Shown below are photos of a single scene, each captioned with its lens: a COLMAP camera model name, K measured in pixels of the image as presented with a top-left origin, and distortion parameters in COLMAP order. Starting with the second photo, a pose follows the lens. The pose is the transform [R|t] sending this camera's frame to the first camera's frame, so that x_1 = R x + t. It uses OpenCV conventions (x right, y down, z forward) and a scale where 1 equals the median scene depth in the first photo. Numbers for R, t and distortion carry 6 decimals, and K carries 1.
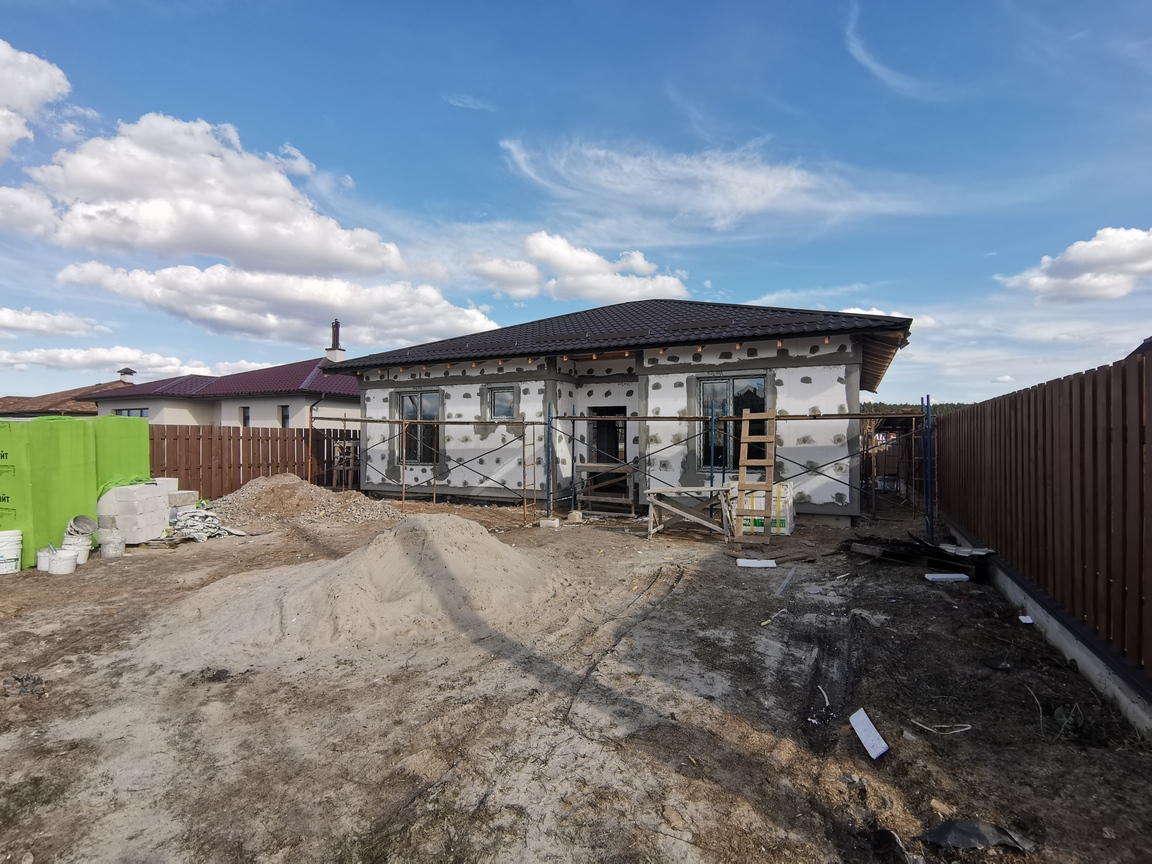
lens RADIAL K [[575.0, 0, 576.0], [0, 575.0, 432.0], [0, 0, 1]] dist [0.003203, -0.020250]
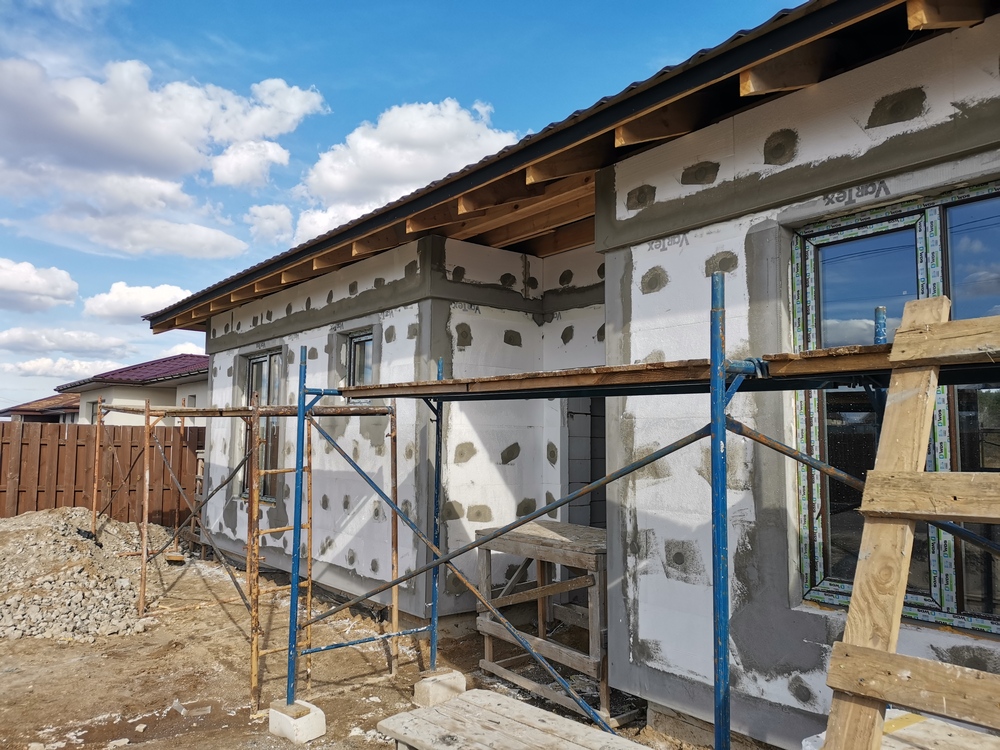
lens RADIAL K [[750.3, 0, 493.2], [0, 750.3, 374.2], [0, 0, 1]] dist [0.042726, -0.003726]
pose [[0.908193, -0.028576, -0.417574, 0.201234], [-0.004385, 0.996962, -0.077761, -0.001572], [0.418528, 0.072453, 0.905309, 0.560495]]
